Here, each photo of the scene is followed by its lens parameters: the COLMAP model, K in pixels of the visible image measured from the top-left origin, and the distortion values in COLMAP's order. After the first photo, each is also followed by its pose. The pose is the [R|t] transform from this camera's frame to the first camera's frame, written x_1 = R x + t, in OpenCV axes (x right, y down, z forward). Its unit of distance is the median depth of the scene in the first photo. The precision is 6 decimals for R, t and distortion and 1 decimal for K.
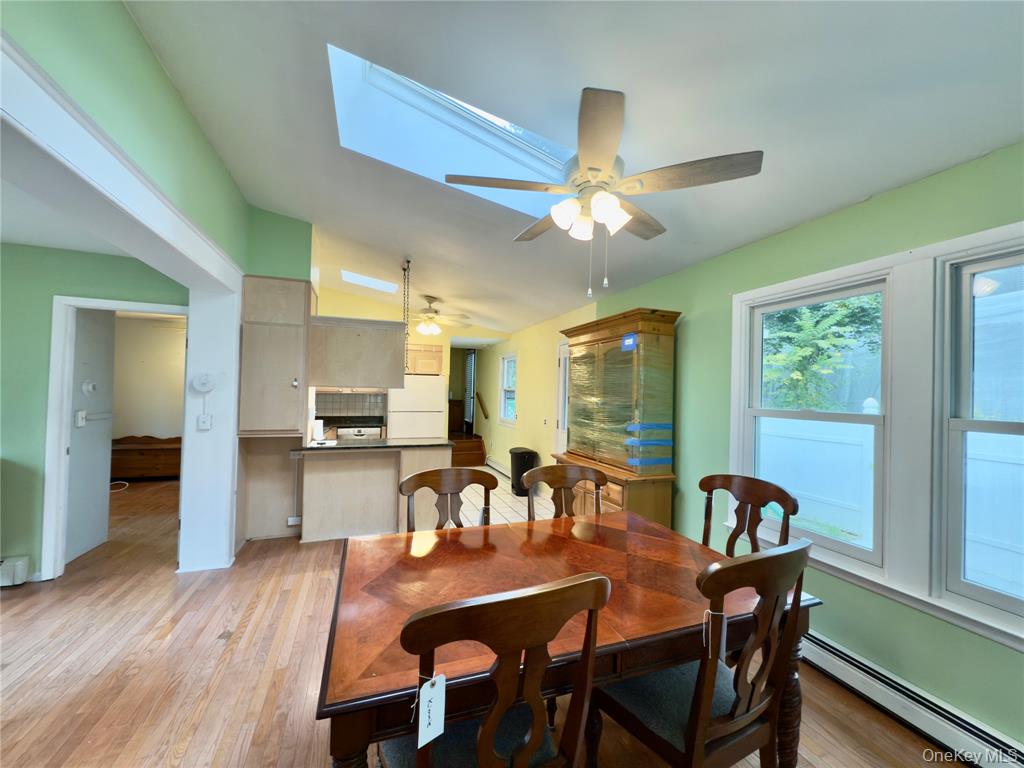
lens RADIAL K [[405.7, 0, 511.2], [0, 405.7, 386.2], [0, 0, 1]] dist [0.001354, 0.000130]
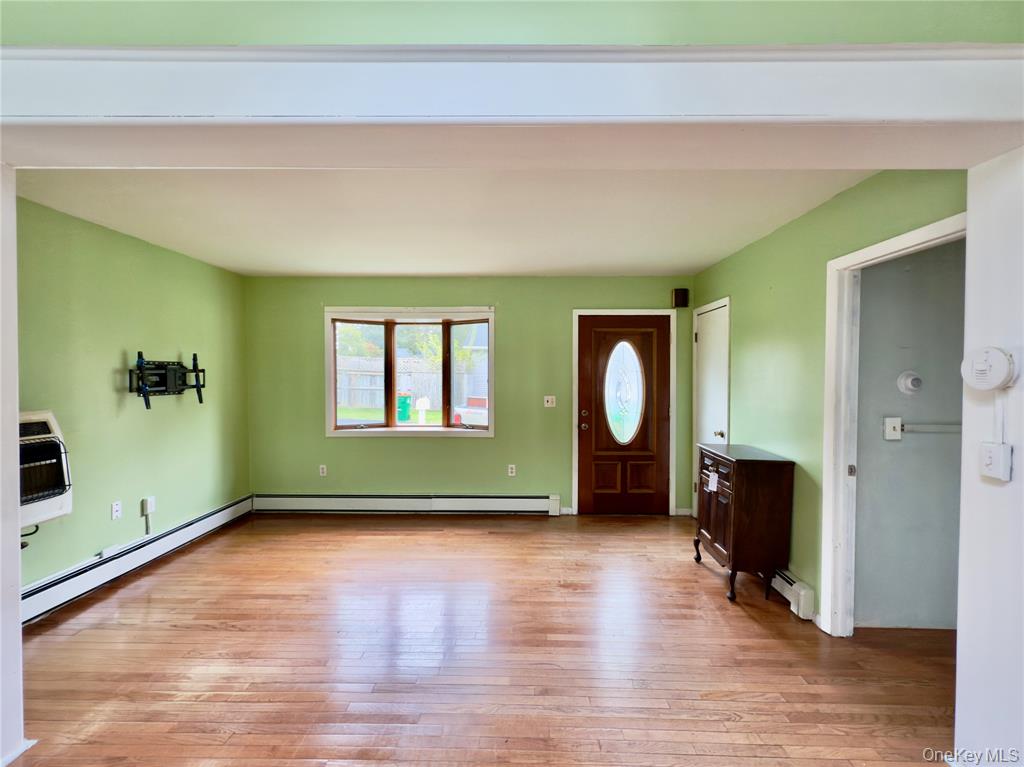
lens RADIAL K [[439.5, 0, 513.0], [0, 439.5, 383.2], [0, 0, 1]] dist [-0.000547, -0.000137]
pose [[-0.354767, -0.006918, -0.934929, -0.150449], [-0.000515, 0.999974, -0.007204, 0.010187], [0.934954, -0.002074, -0.354762, 0.750761]]
